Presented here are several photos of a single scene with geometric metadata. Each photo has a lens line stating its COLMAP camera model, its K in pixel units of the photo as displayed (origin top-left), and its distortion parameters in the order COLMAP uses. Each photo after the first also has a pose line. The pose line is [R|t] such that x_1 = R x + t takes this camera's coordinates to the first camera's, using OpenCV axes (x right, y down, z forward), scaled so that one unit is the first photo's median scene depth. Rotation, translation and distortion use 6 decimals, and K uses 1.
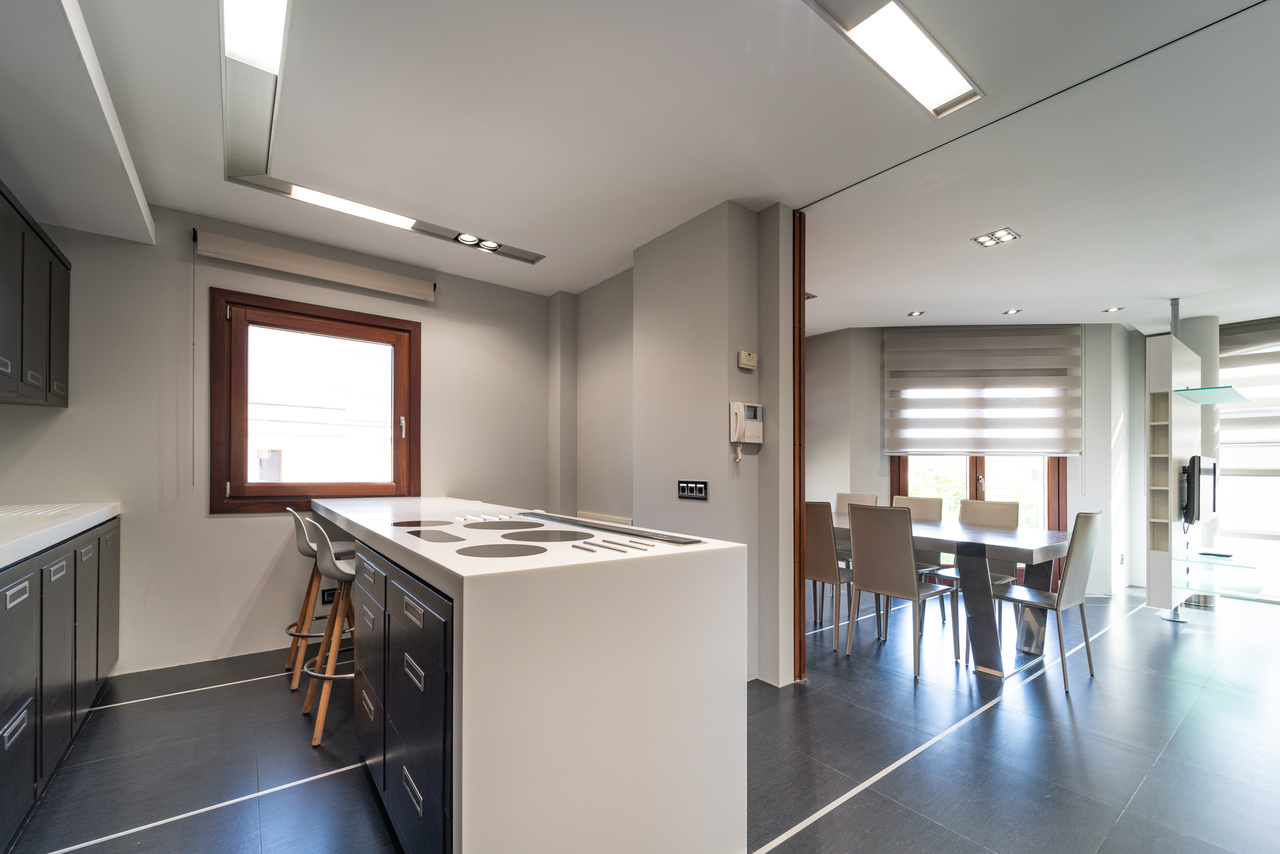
lens RADIAL K [[531.9, 0, 634.0], [0, 531.9, 466.1], [0, 0, 1]] dist [-0.001211, -0.000649]
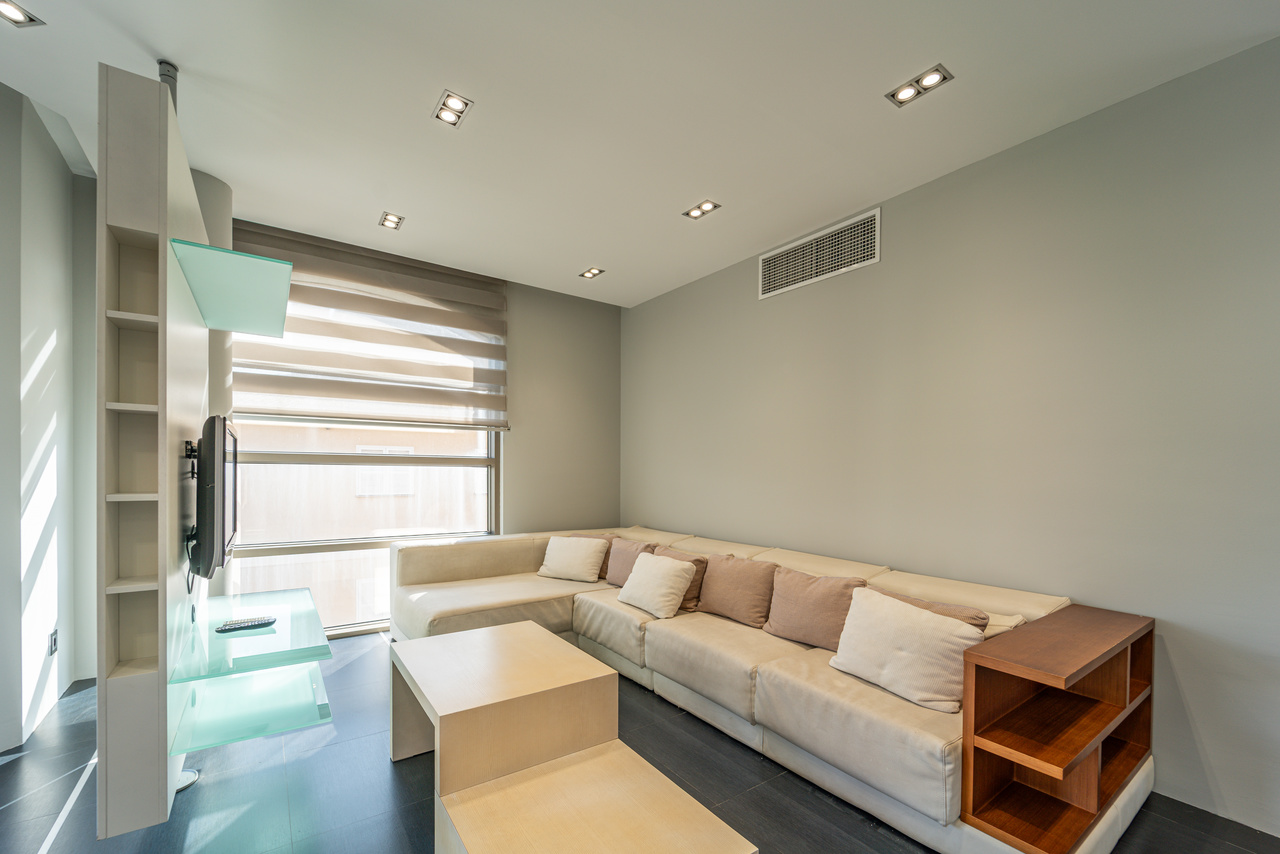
lens RADIAL K [[531.9, 0, 632.1], [0, 531.9, 469.8], [0, 0, 1]] dist [-0.001211, -0.000649]
pose [[0.033260, -0.016808, 0.999305, 0.607540], [-0.015504, 0.999730, 0.017331, 0.010576], [-0.999326, -0.016070, 0.032990, 0.616517]]
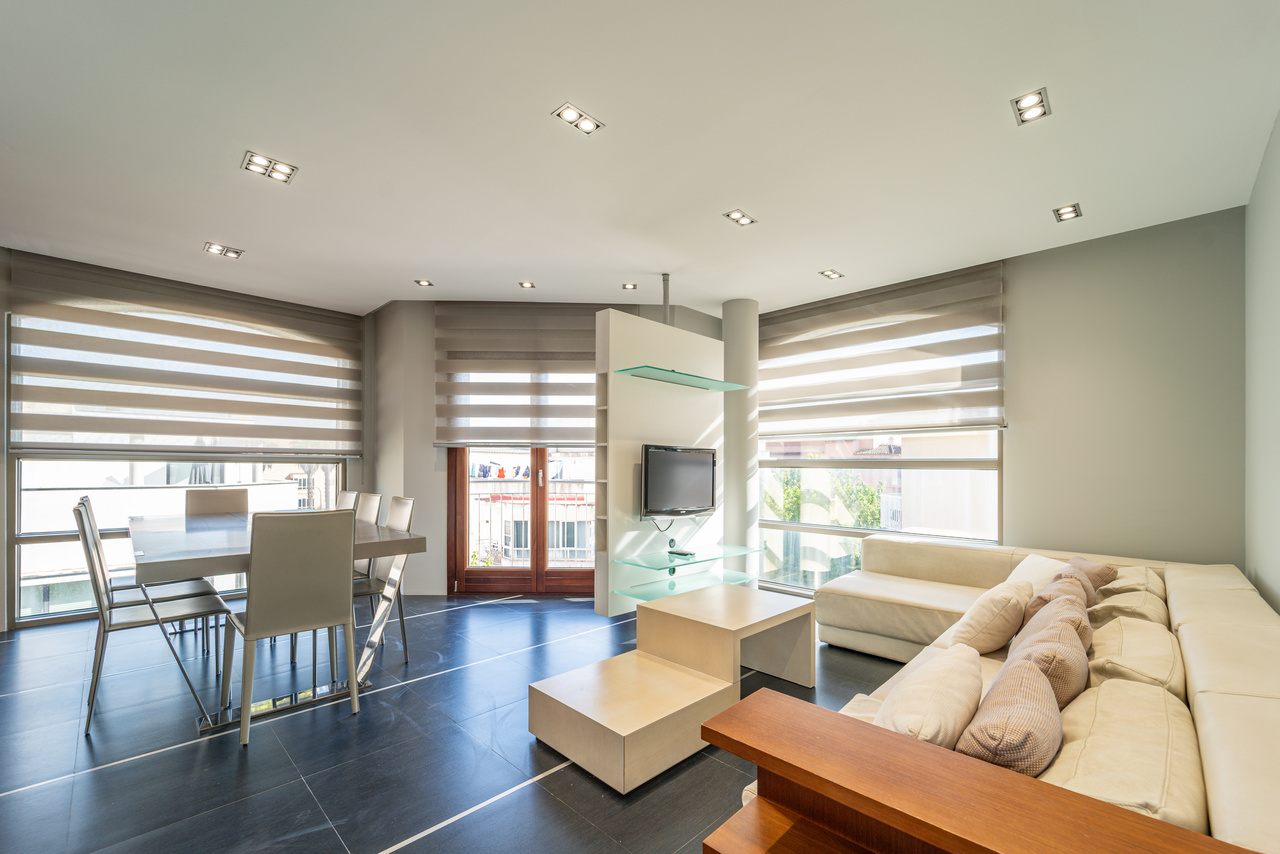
lens RADIAL K [[531.9, 0, 648.5], [0, 531.9, 466.4], [0, 0, 1]] dist [-0.001211, -0.000649]
pose [[0.987060, -0.007018, 0.160199, 0.879669], [0.006342, 0.999969, 0.004728, 0.013084], [-0.160227, -0.003651, 0.987073, 0.100905]]
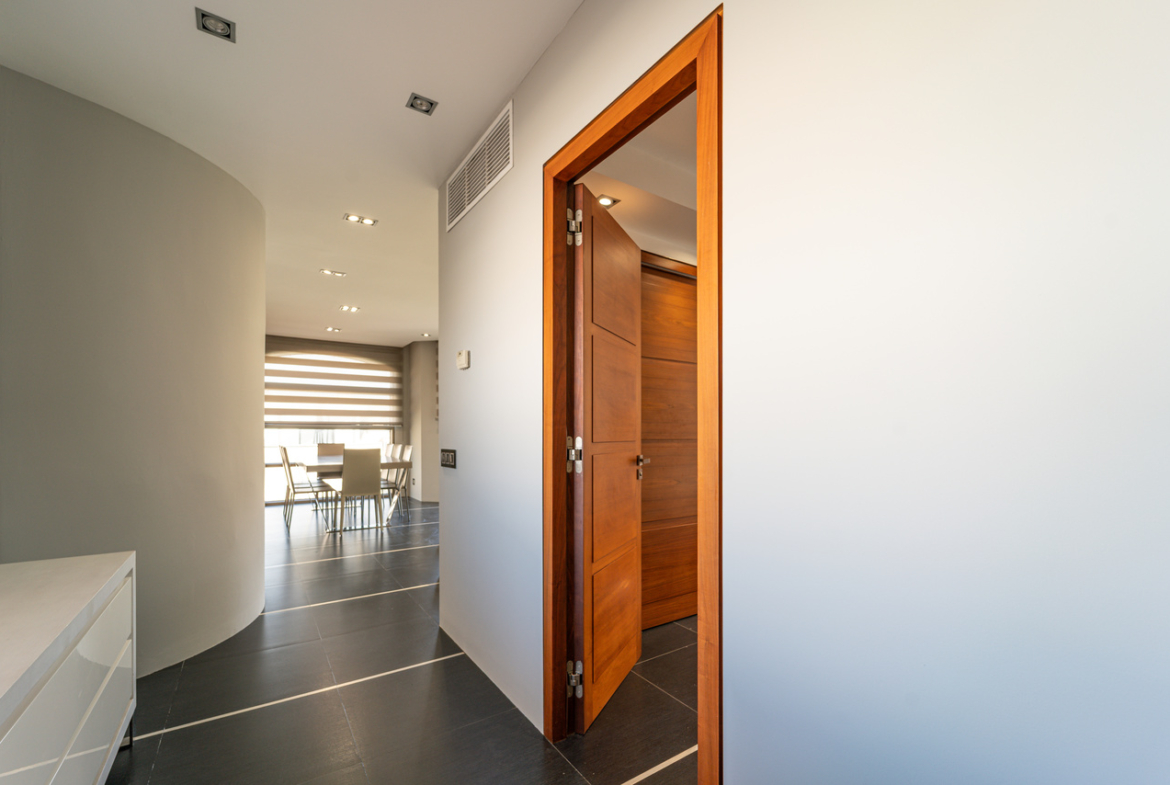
lens RADIAL K [[486.2, 0, 594.4], [0, 486.2, 430.8], [0, 0, 1]] dist [-0.001211, -0.000649]
pose [[0.999660, -0.012894, -0.022675, 1.270609], [0.012977, 0.999910, 0.003530, 0.016509], [0.022628, -0.003823, 0.999737, -0.587748]]
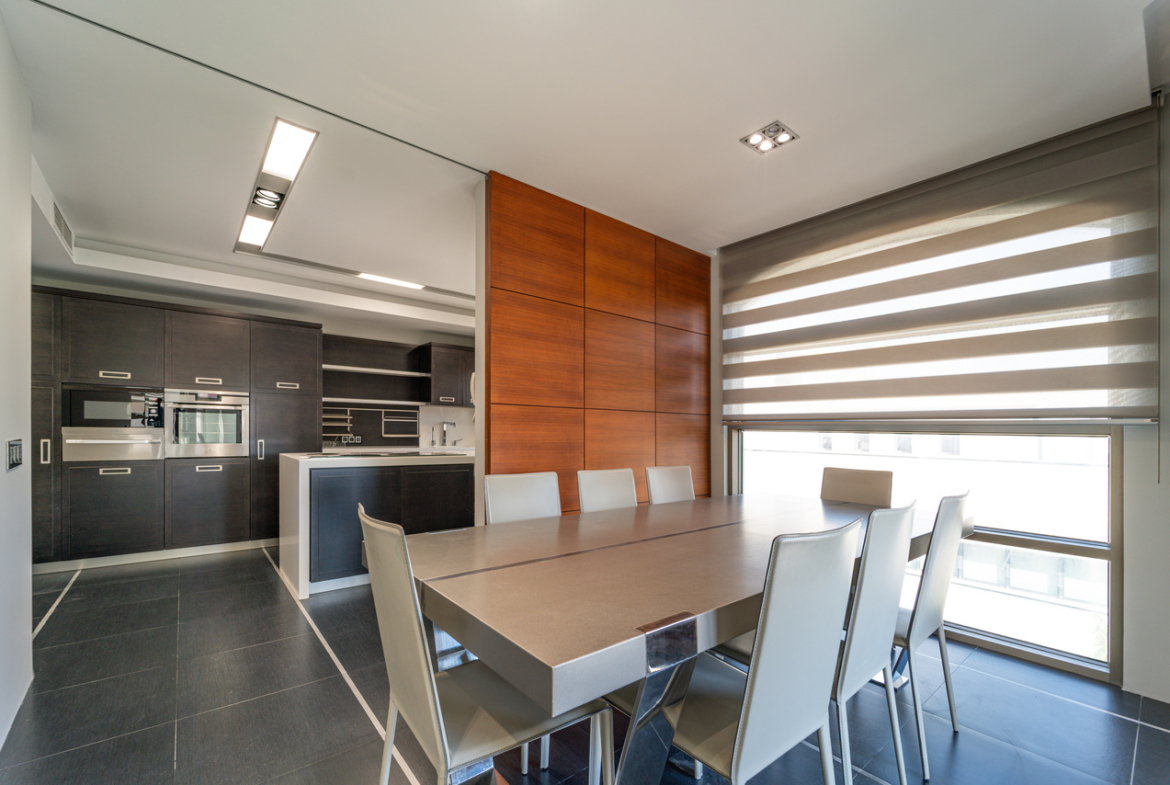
lens RADIAL K [[486.2, 0, 588.5], [0, 486.2, 426.9], [0, 0, 1]] dist [-0.001211, -0.000649]
pose [[0.048936, -0.018079, -0.998638, 0.890179], [-0.007522, 0.999801, -0.018468, 0.012159], [0.998774, 0.008416, 0.048790, 0.831927]]
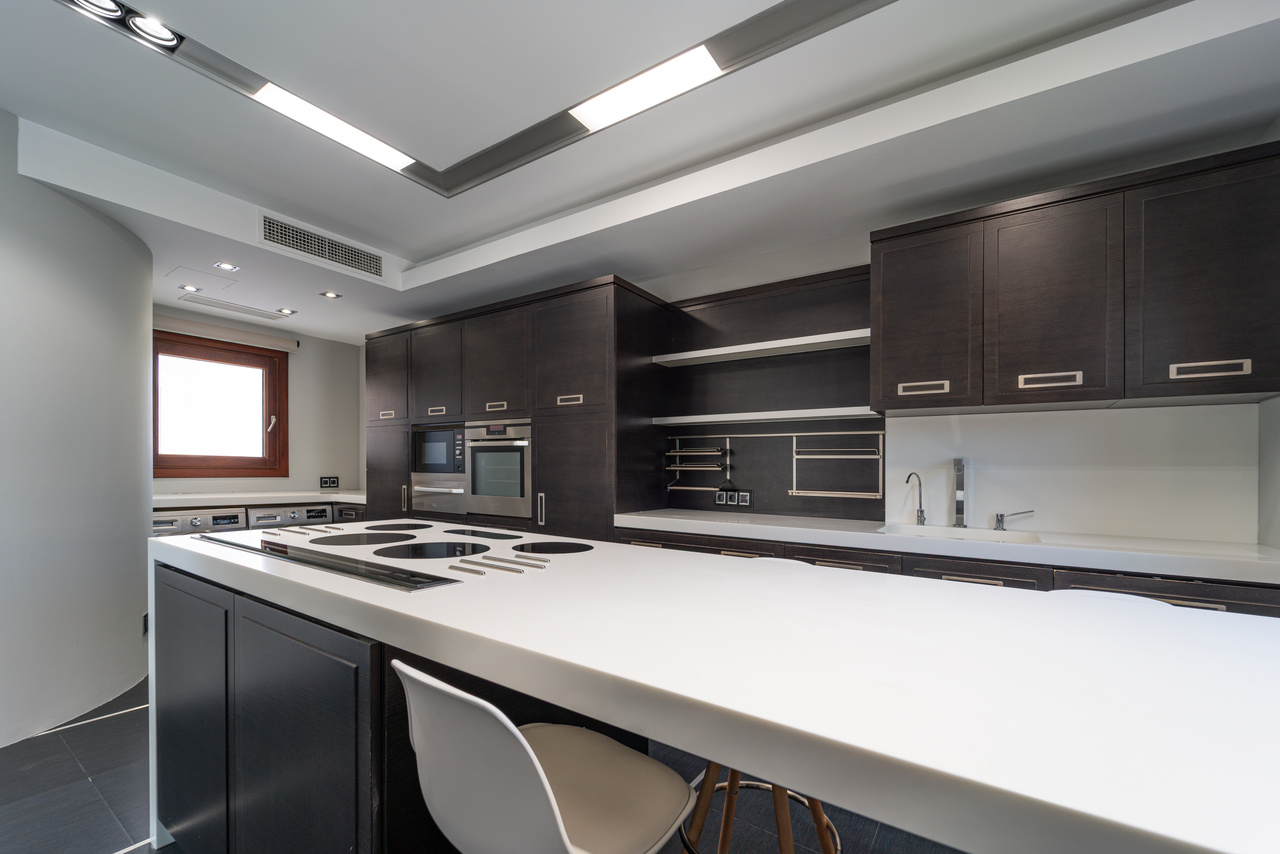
lens RADIAL K [[531.9, 0, 633.8], [0, 531.9, 476.9], [0, 0, 1]] dist [-0.001211, -0.000649]
pose [[-0.950858, -0.020282, -0.308963, -0.141975], [-0.022650, 0.999735, 0.004079, -0.001792], [0.308798, 0.010877, -0.951065, 0.890675]]
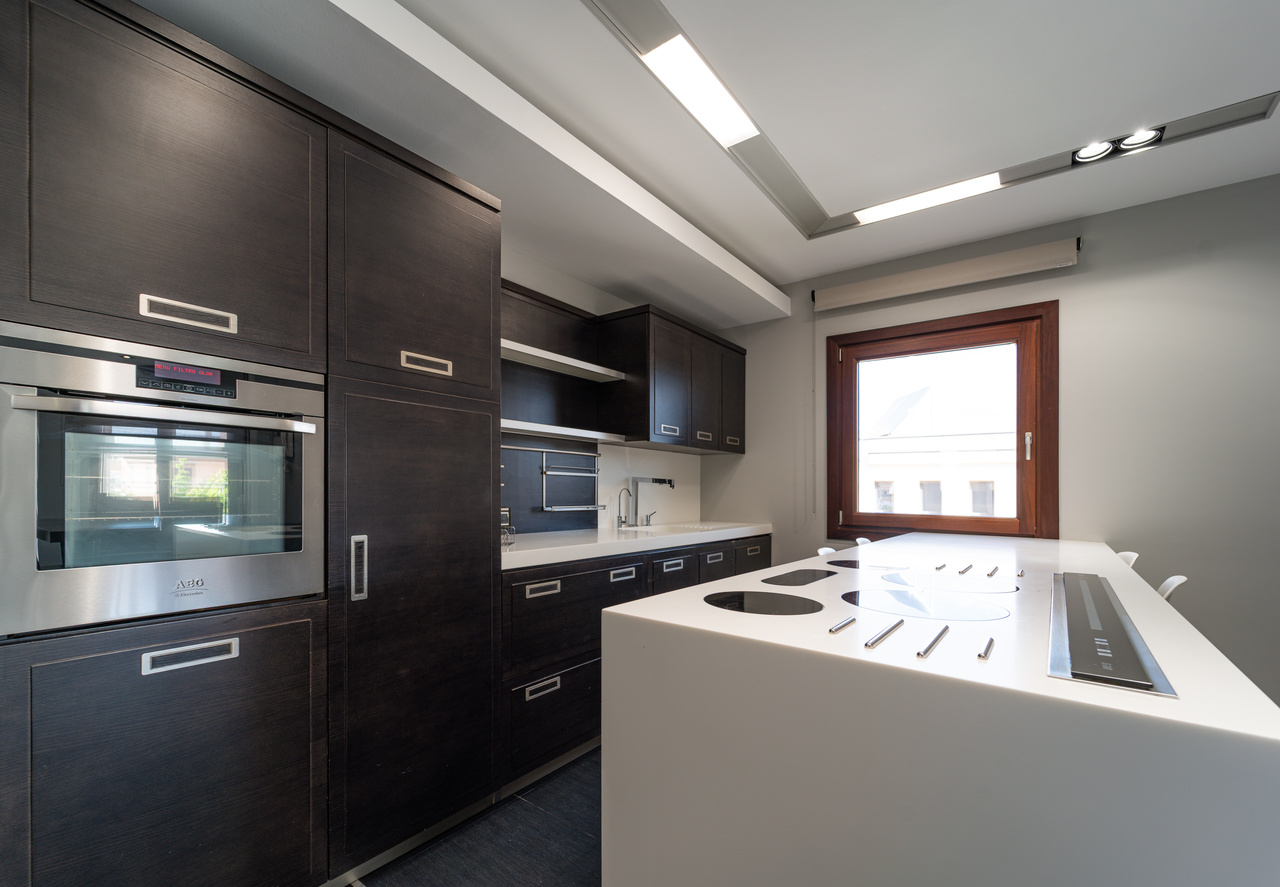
lens RADIAL K [[552.3, 0, 620.7], [0, 552.3, 485.1], [0, 0, 1]] dist [-0.000764, -0.000697]
pose [[0.252176, -0.018276, -0.967509, 0.161890], [-0.001798, 0.999811, -0.019354, -0.000337], [0.967680, 0.006620, 0.252095, 0.220288]]
